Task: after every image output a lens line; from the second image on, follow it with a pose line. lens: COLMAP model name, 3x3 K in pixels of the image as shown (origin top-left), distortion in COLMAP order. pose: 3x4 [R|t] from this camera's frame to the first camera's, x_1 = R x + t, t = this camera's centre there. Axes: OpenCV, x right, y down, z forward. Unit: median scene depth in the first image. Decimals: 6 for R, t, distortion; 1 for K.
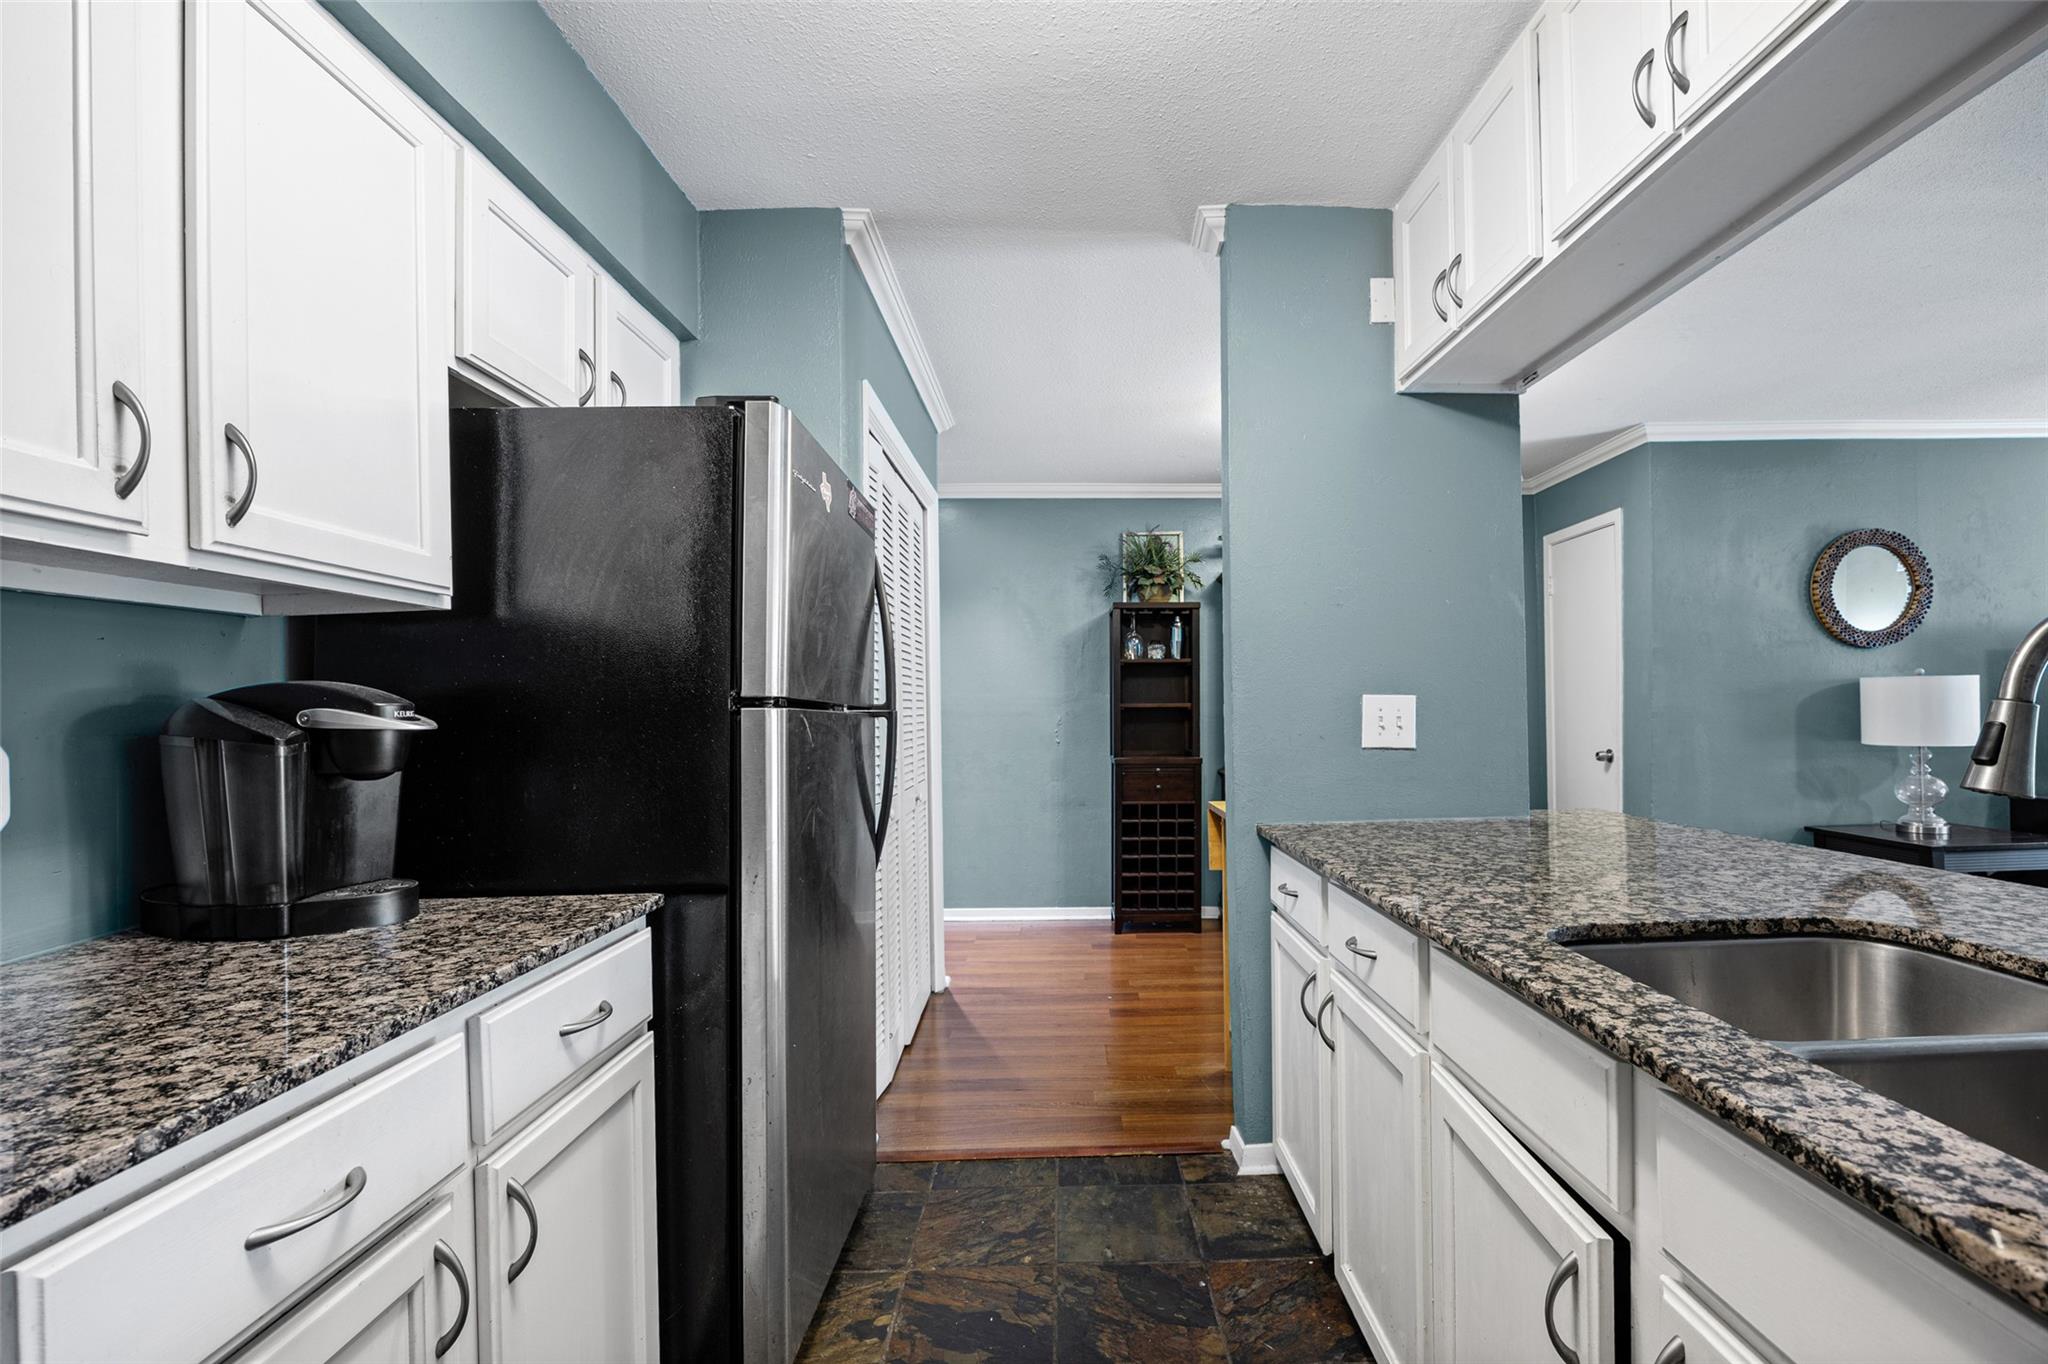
lens RADIAL K [[907.7, 0, 1031.9], [0, 907.7, 679.3], [0, 0, 1]] dist [-0.006799, 0.001540]
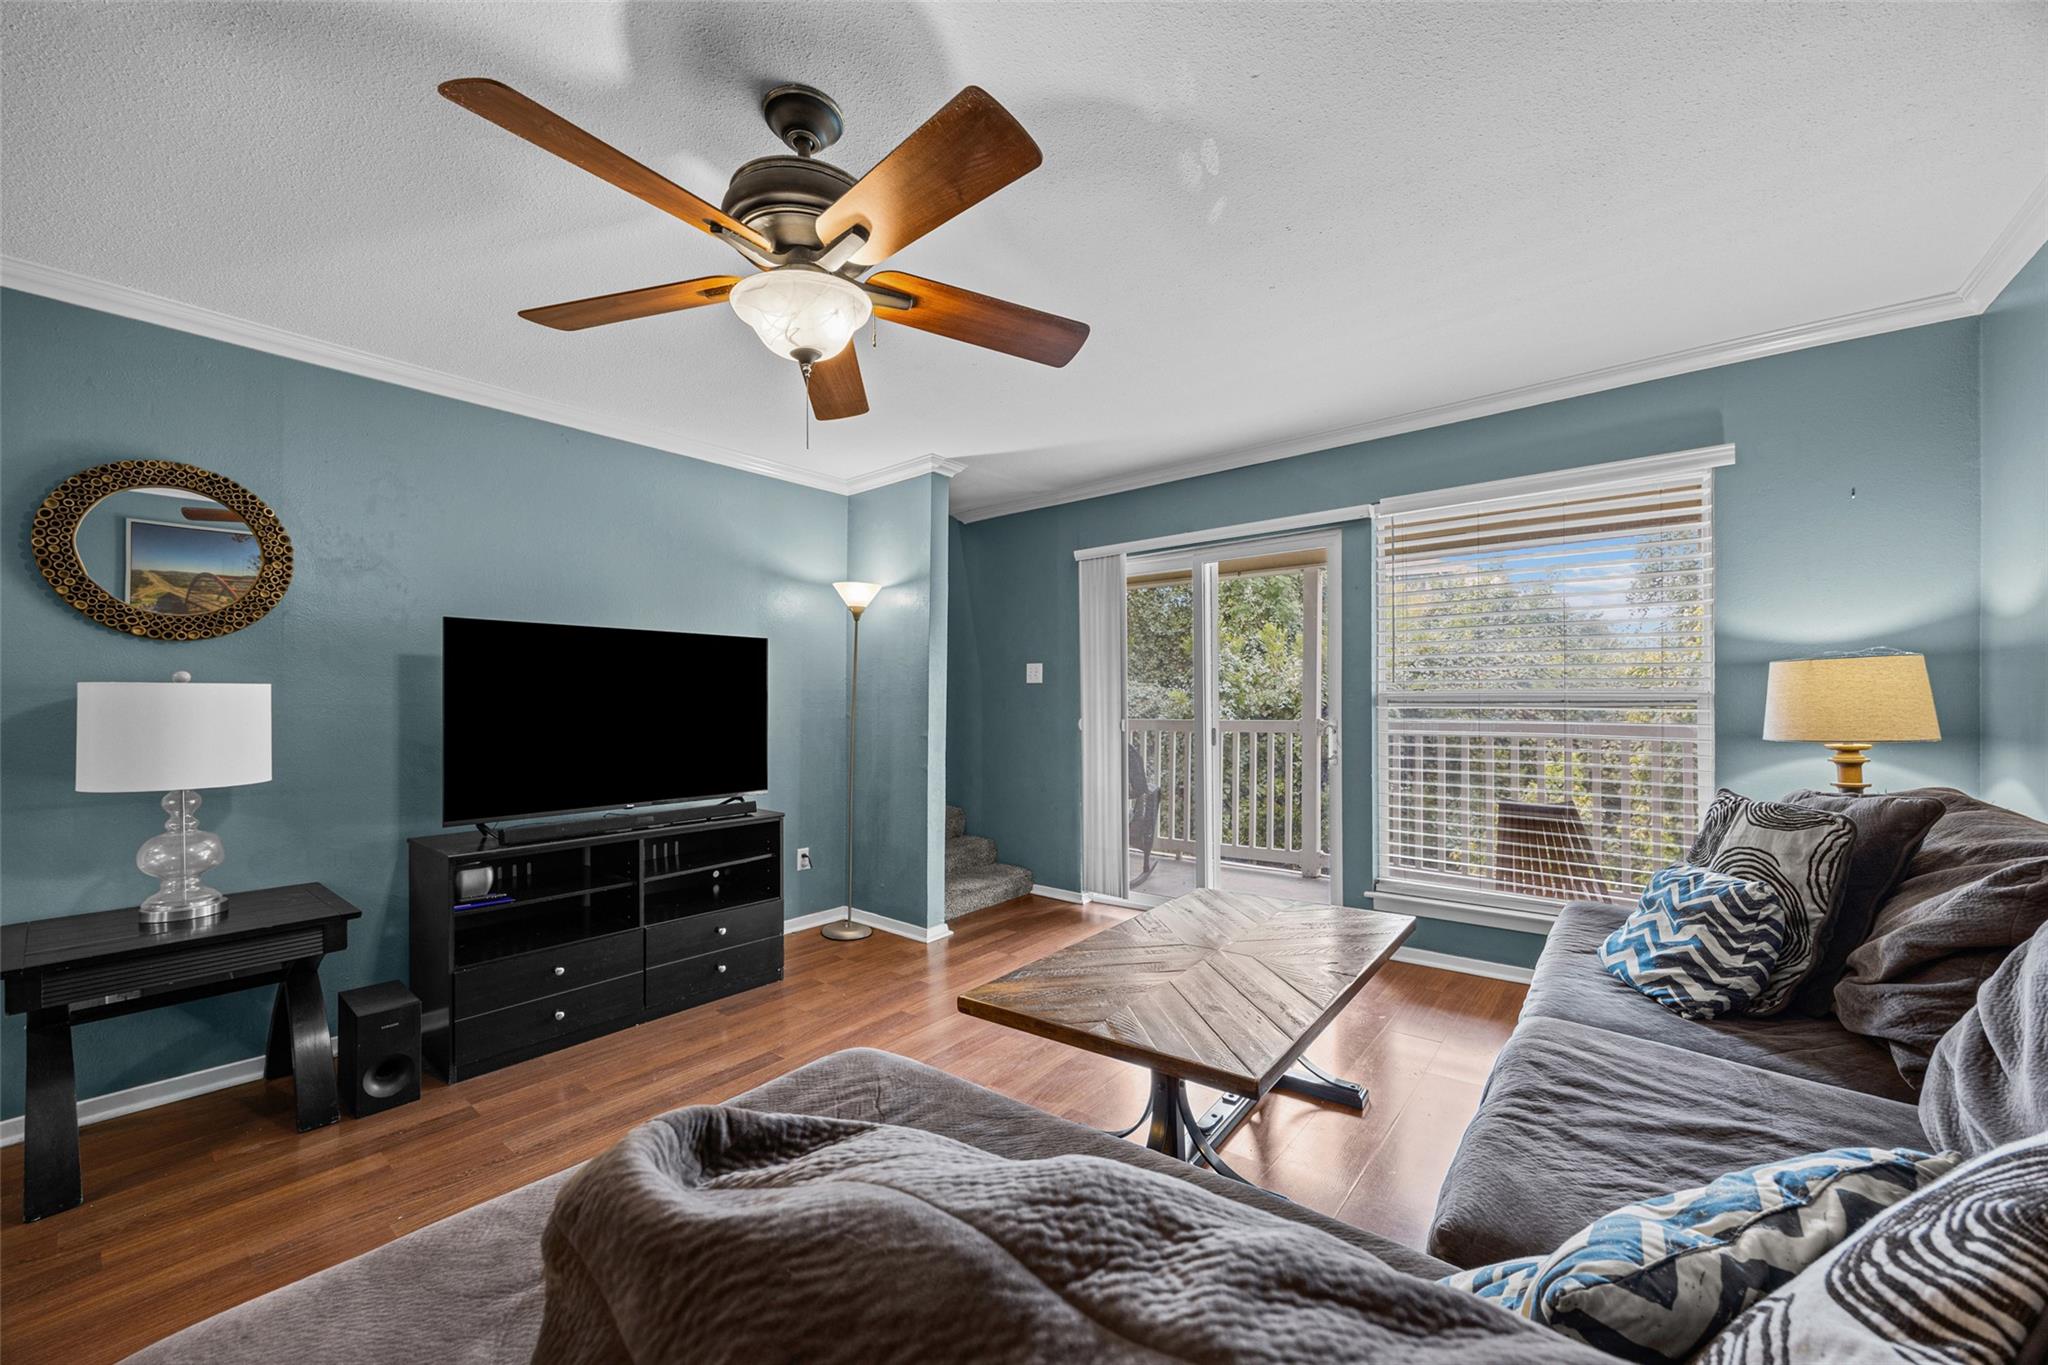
lens RADIAL K [[792.5, 0, 1022.9], [0, 792.5, 701.9], [0, 0, 1]] dist [0.001373, -0.000268]
pose [[0.652941, 0.015084, 0.757258, 0.935455], [-0.031870, 0.999463, 0.007571, -0.014644], [-0.756738, -0.029078, 0.653071, 0.147815]]
